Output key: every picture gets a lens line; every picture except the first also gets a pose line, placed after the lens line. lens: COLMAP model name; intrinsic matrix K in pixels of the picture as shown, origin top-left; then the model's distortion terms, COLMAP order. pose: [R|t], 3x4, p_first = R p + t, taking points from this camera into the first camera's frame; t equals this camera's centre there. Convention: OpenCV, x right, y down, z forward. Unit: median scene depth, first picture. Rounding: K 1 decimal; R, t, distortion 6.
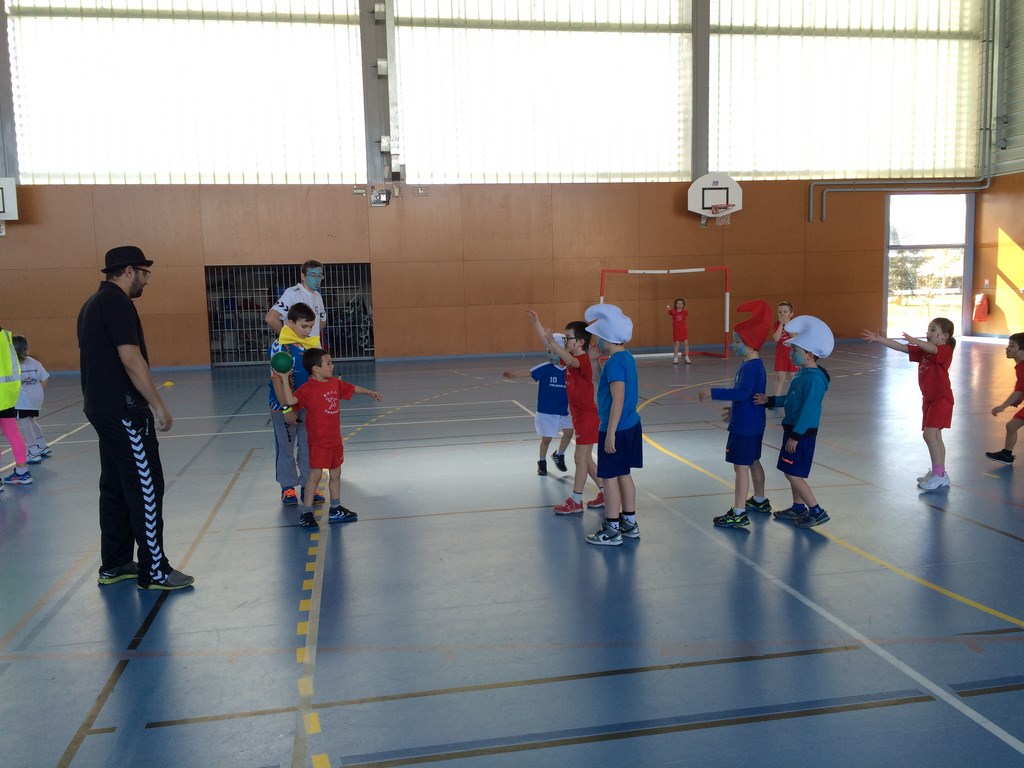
lens RADIAL K [[872.2, 0, 512.0], [0, 872.2, 384.0], [0, 0, 1]] dist [0.064698, -0.110765]
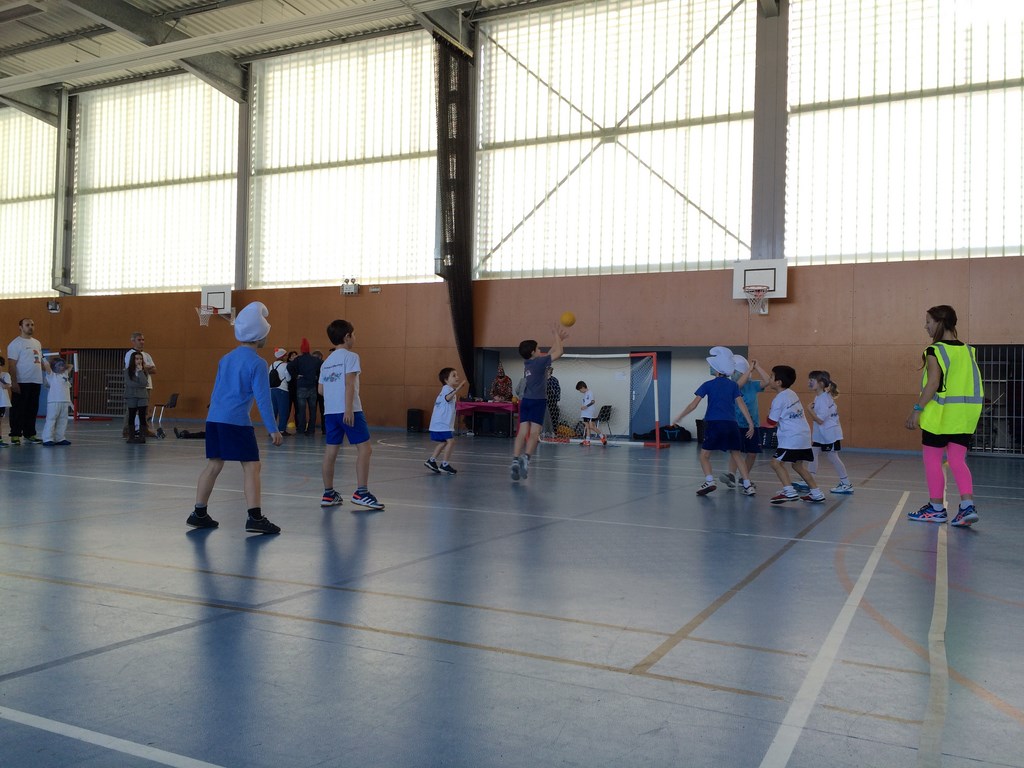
lens RADIAL K [[872.2, 0, 512.0], [0, 872.2, 384.0], [0, 0, 1]] dist [0.064698, -0.110765]
pose [[0.802356, 0.045739, -0.595090, 0.985213], [-0.100262, 0.993220, -0.058842, -0.047264], [0.588364, 0.106877, 0.801502, 0.176390]]
